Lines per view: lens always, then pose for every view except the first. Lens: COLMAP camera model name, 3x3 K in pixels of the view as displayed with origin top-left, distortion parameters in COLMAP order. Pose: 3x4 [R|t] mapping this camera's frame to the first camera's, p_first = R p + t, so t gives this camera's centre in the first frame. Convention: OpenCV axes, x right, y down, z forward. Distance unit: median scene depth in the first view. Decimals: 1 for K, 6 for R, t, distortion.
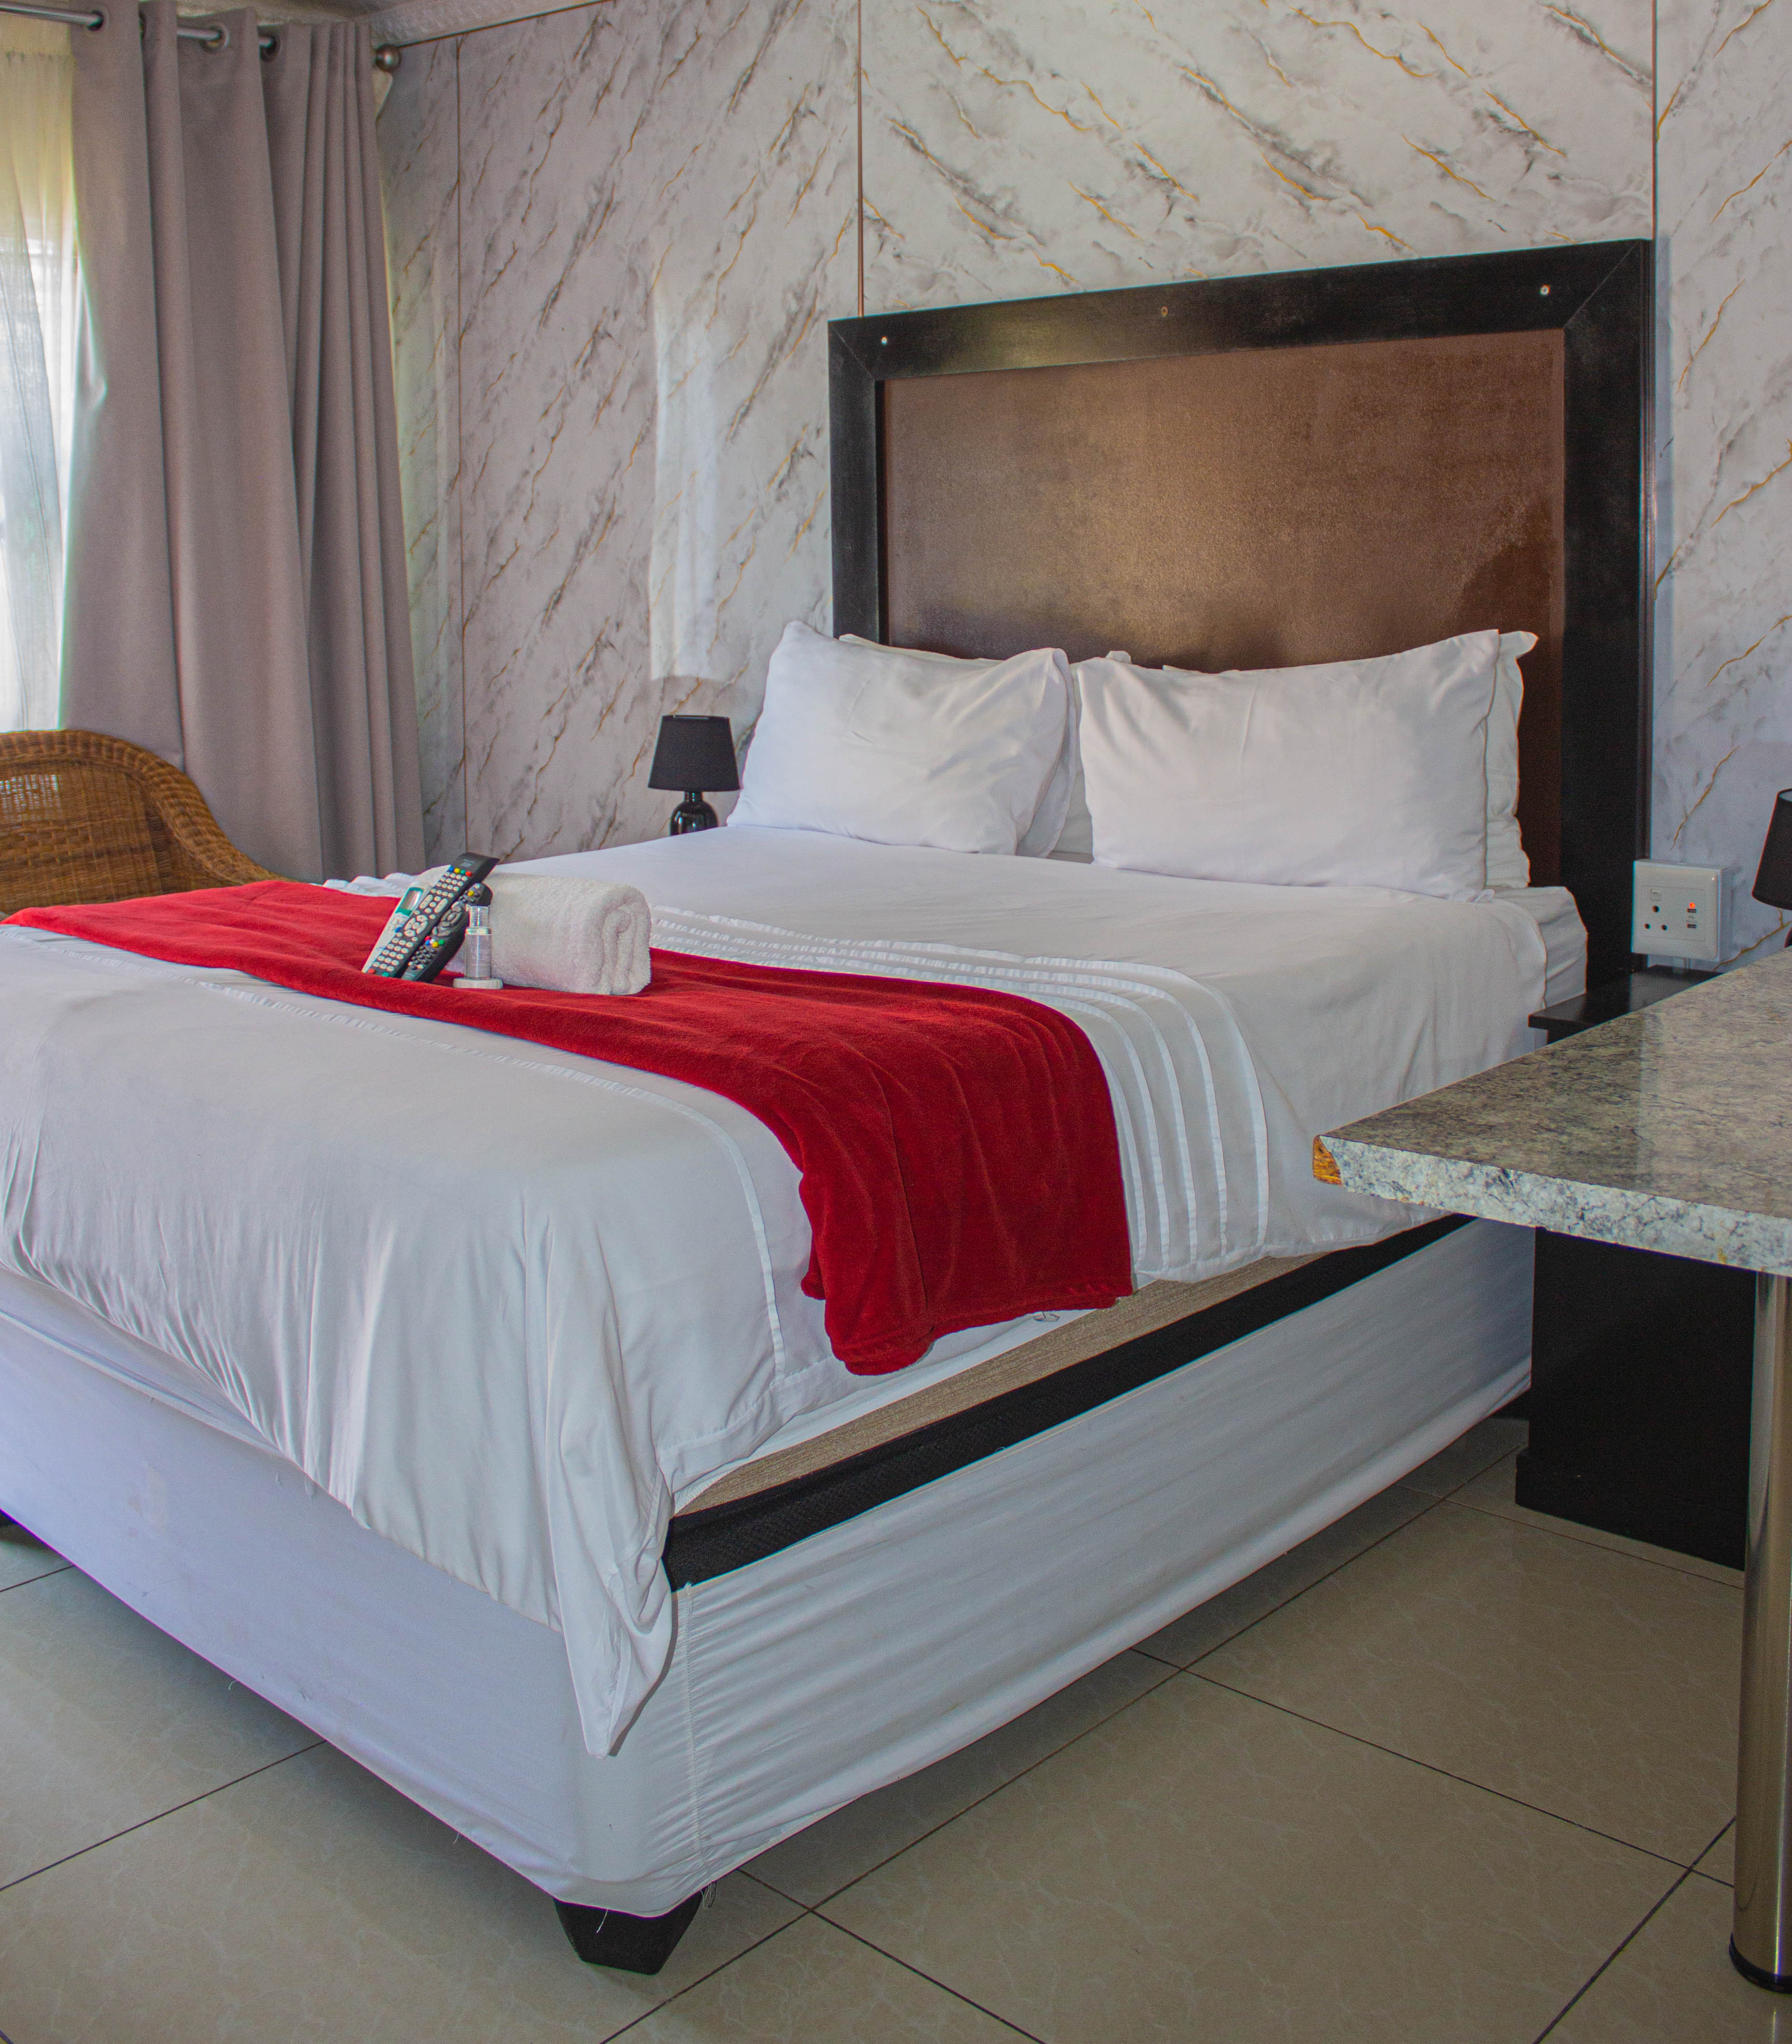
lens RADIAL K [[2220.4, 0, 896.0], [0, 2220.4, 1022.0], [0, 0, 1]] dist [-0.168881, 0.094718]
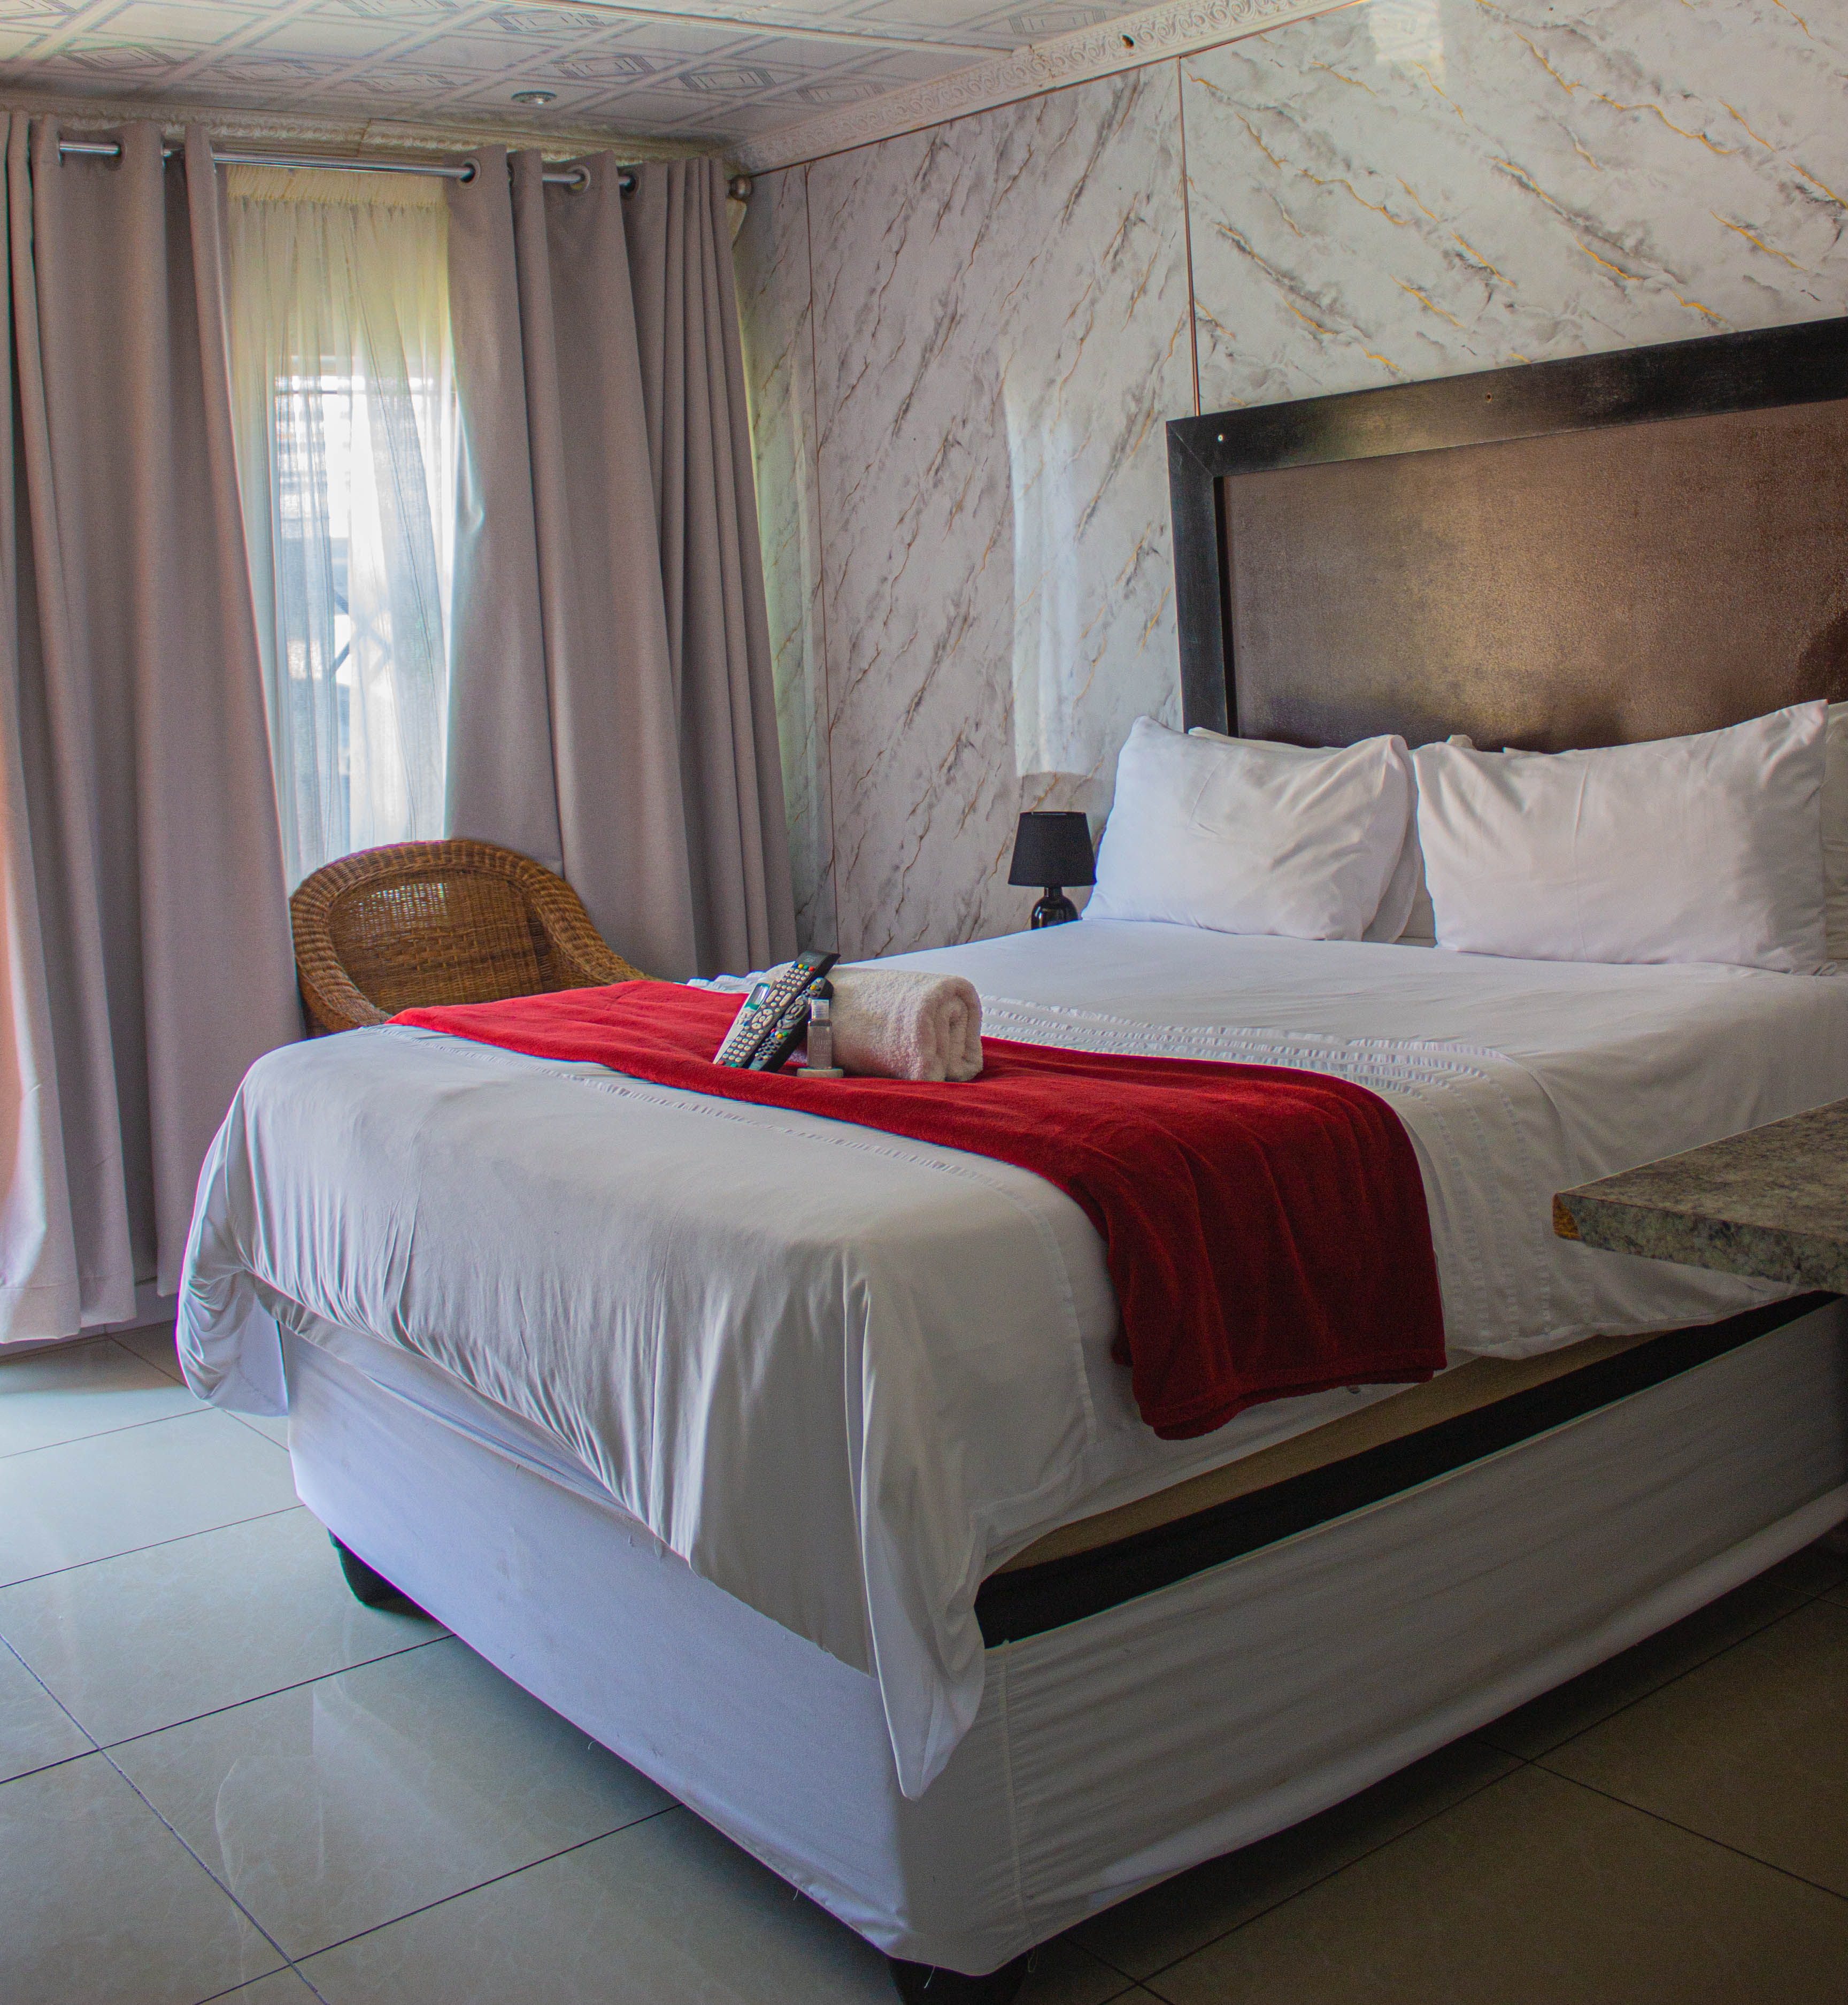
lens RADIAL K [[2442.4, 0, 924.4], [0, 2442.4, 967.0], [0, 0, 1]] dist [-0.151053, 0.033452]
pose [[0.982622, -0.021779, -0.184337, 0.063989], [0.008691, 0.997402, -0.071512, 0.013517], [0.185416, 0.068667, 0.980258, -0.116574]]
